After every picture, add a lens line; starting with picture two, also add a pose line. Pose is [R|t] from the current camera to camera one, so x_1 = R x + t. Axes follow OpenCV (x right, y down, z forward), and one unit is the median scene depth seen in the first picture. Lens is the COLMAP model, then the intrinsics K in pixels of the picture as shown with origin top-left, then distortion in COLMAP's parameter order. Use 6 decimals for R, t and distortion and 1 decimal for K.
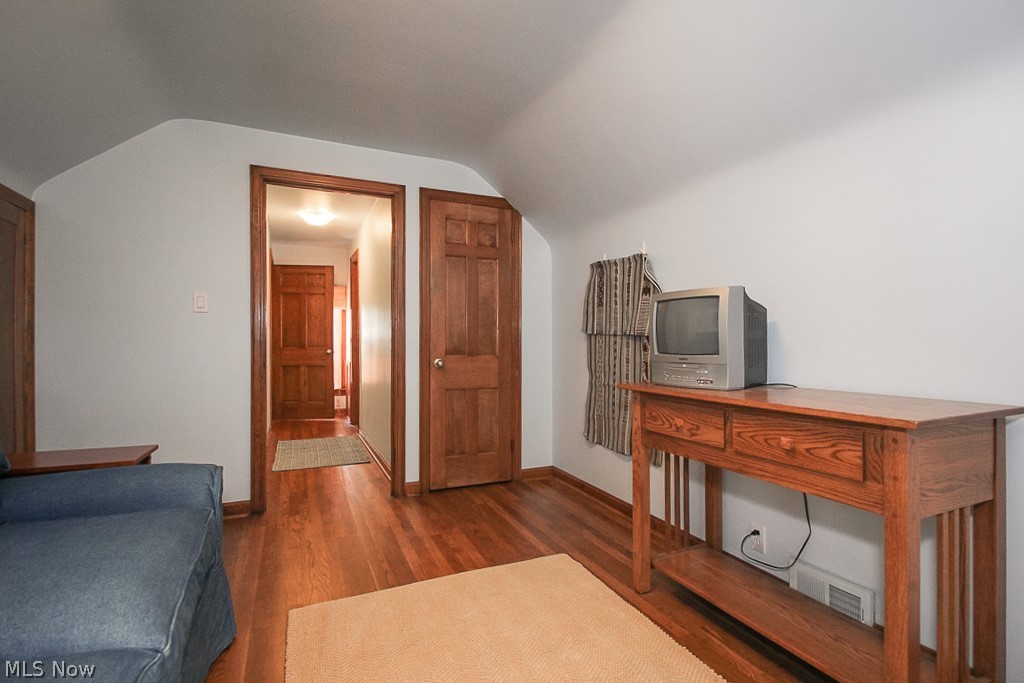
lens RADIAL K [[484.6, 0, 512.0], [0, 484.6, 341.5], [0, 0, 1]] dist [0.001156, -0.000525]
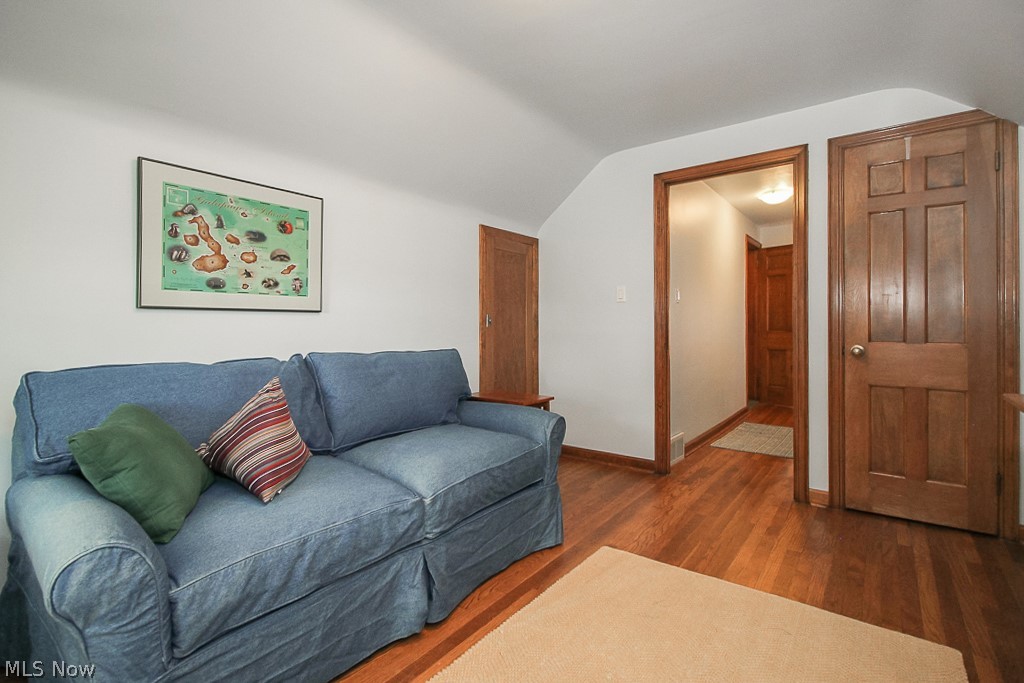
lens RADIAL K [[479.3, 0, 500.3], [0, 479.3, 323.2], [0, 0, 1]] dist [-0.001891, -0.000988]
pose [[0.469031, -0.008115, -0.883144, 0.271715], [0.004872, 0.999966, -0.006601, 0.000911], [0.883168, -0.001206, 0.469055, 0.115200]]
